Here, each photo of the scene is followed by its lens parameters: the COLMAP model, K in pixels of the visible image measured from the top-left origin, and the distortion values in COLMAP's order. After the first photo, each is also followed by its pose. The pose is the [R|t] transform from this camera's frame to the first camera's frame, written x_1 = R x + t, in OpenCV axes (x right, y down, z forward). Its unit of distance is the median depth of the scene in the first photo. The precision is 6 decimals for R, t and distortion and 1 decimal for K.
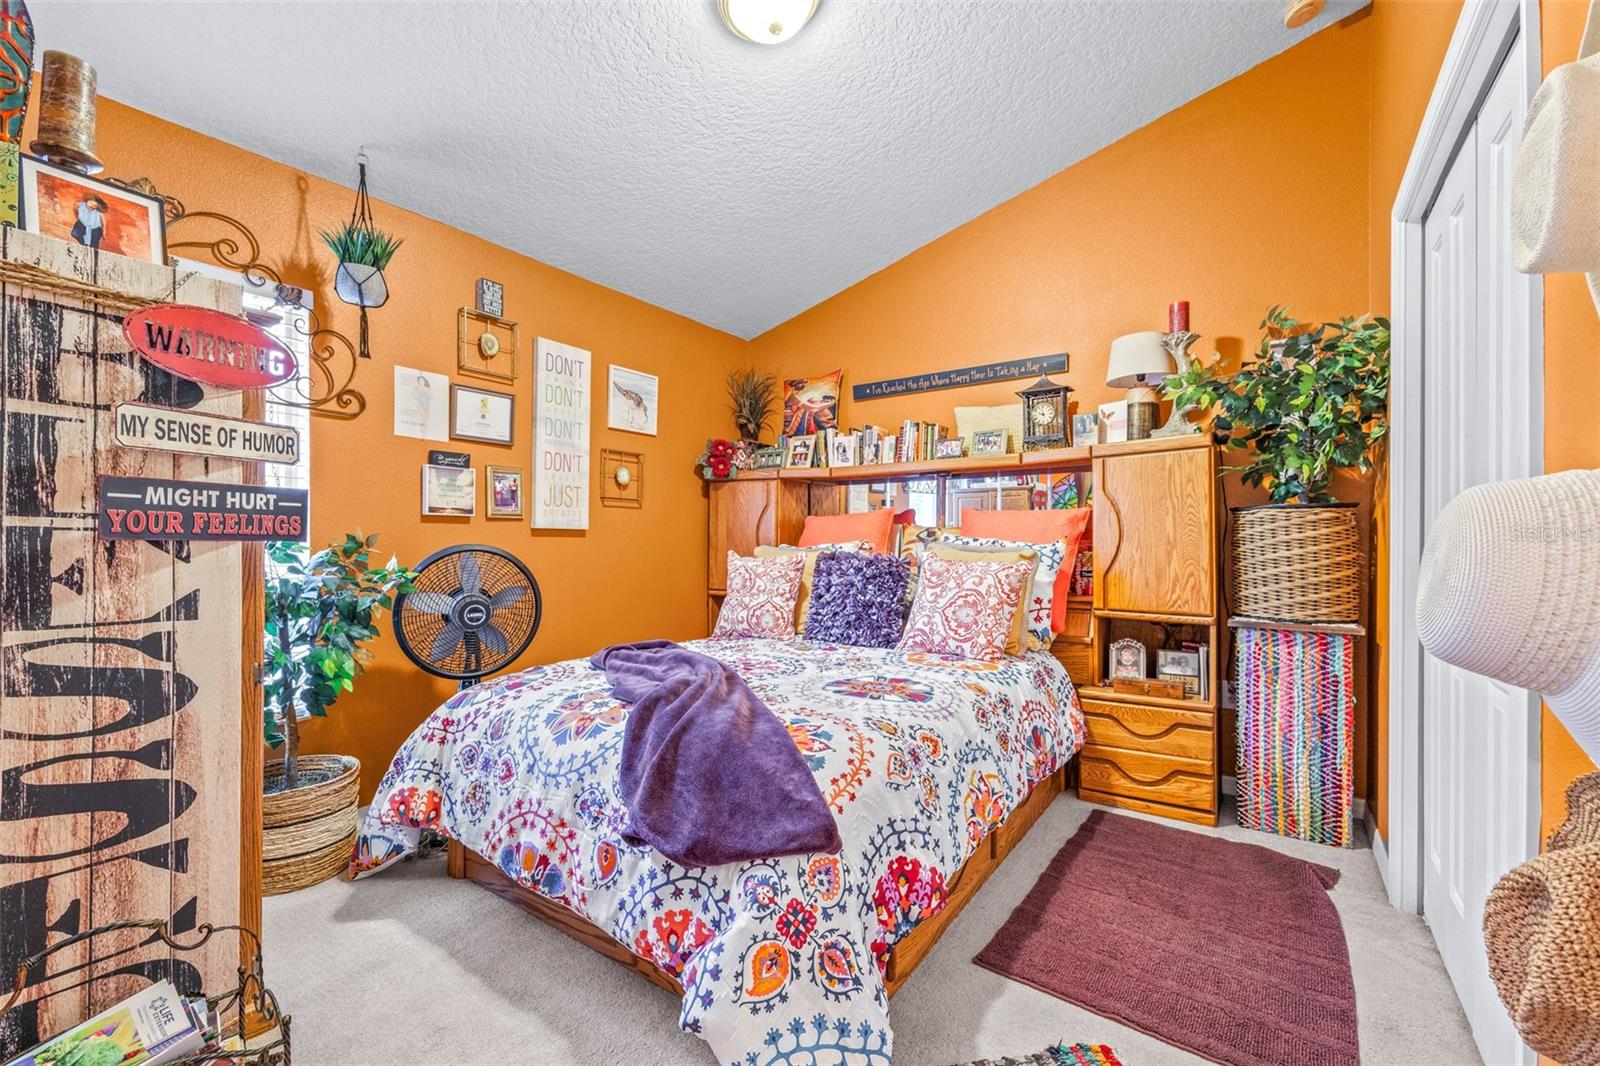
lens RADIAL K [[683.4, 0, 791.3], [0, 683.4, 541.3], [0, 0, 1]] dist [-0.001770, -0.000098]
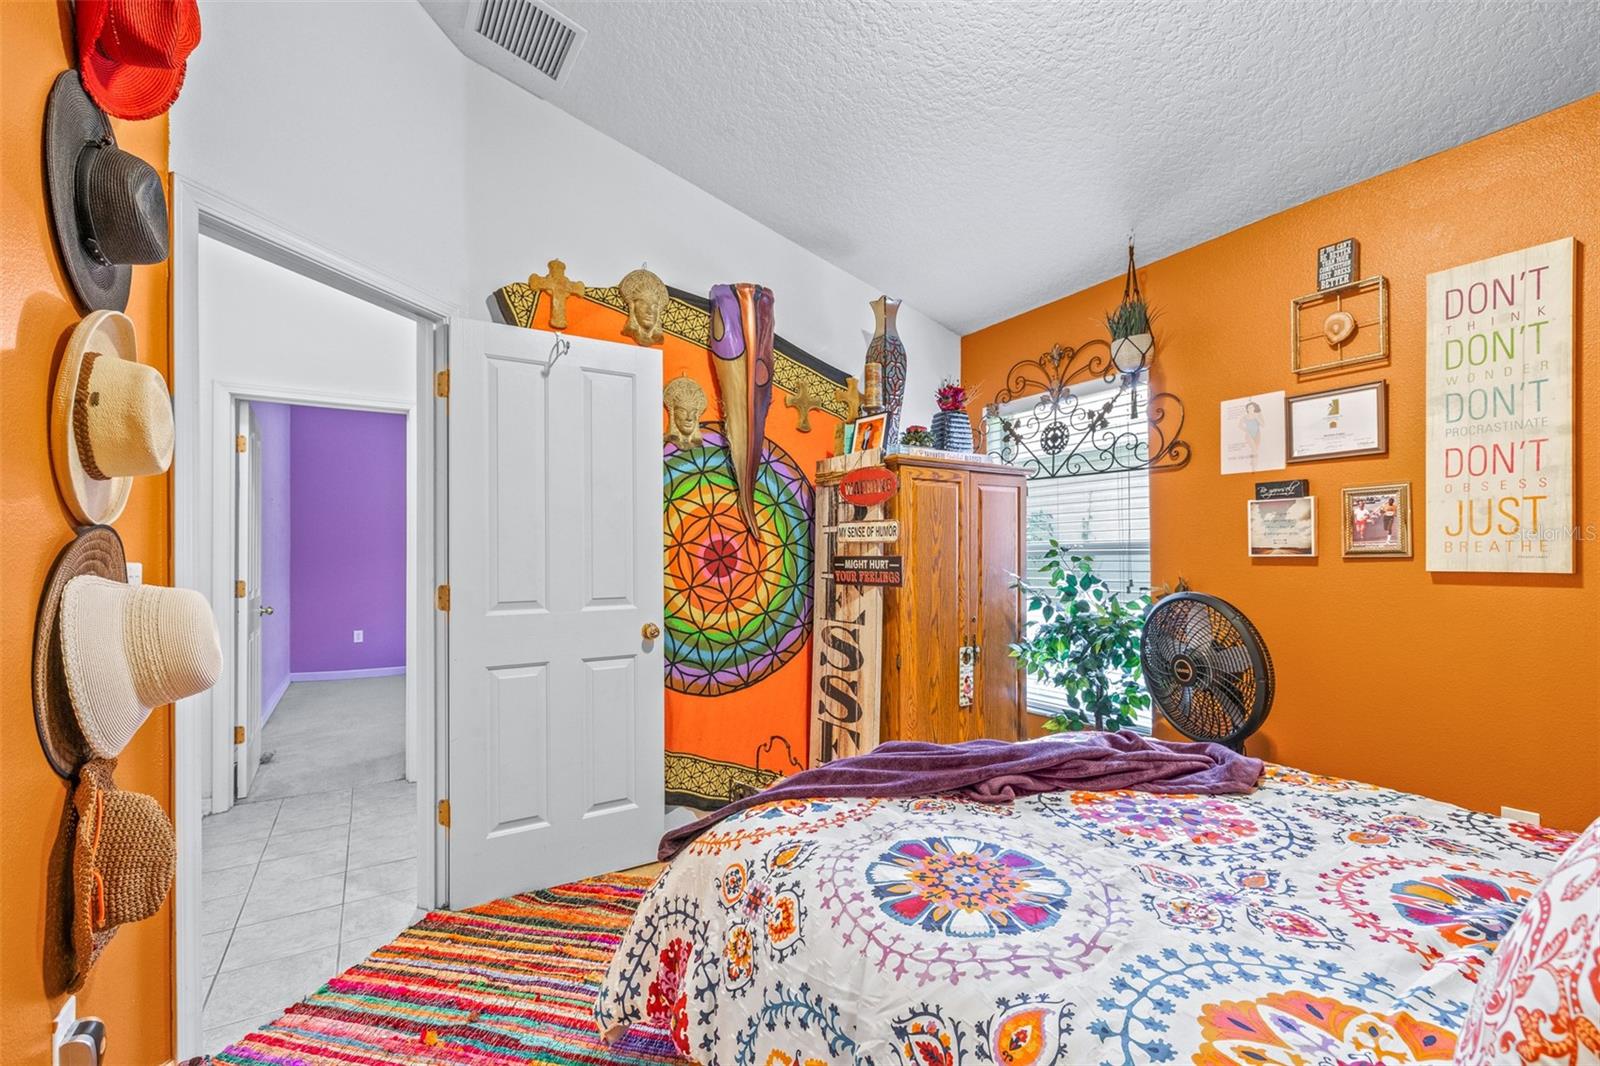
lens RADIAL K [[683.4, 0, 795.8], [0, 683.4, 545.6], [0, 0, 1]] dist [-0.001770, -0.000098]
pose [[-0.391215, -0.016318, -0.920155, 1.064126], [0.006035, 0.999776, -0.020295, -0.079988], [0.920280, -0.013493, -0.391029, 1.641673]]
